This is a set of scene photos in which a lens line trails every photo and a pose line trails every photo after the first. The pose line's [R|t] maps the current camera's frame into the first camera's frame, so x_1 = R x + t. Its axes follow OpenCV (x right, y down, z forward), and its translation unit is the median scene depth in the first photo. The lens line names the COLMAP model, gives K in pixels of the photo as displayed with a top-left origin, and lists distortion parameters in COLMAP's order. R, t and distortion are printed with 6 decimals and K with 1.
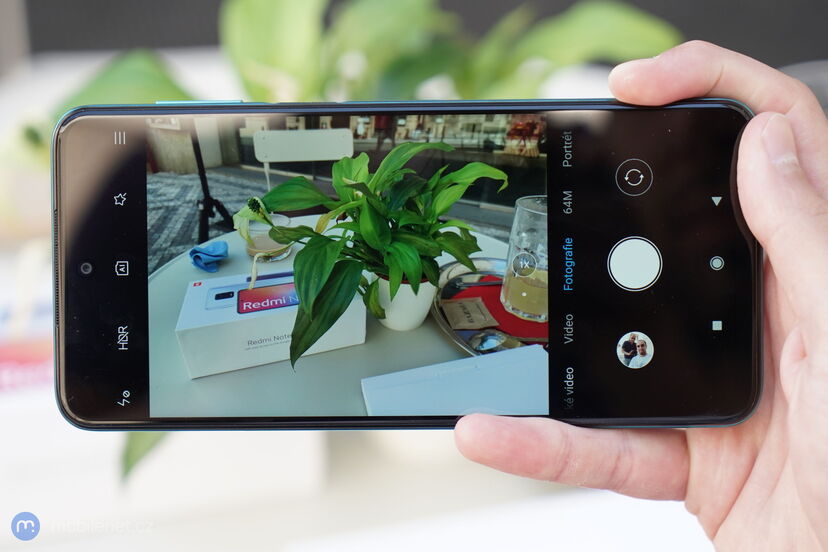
lens RADIAL K [[1672.0, 0, 413.9], [0, 1672.0, 276.1], [0, 0, 1]] dist [0.003906, 0.000000]
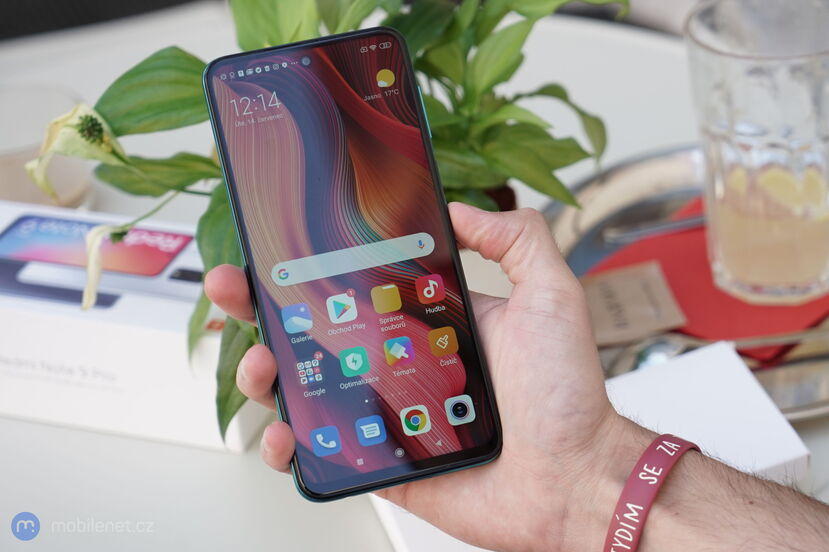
lens RADIAL K [[1674.0, 0, 414.6], [0, 1674.0, 276.0], [0, 0, 1]] dist [0.003906, 0.000000]
pose [[0.992329, -0.122366, 0.017615, -0.018567], [0.122099, 0.992397, 0.015490, 0.003074], [-0.019376, -0.013220, 0.999725, 0.554005]]
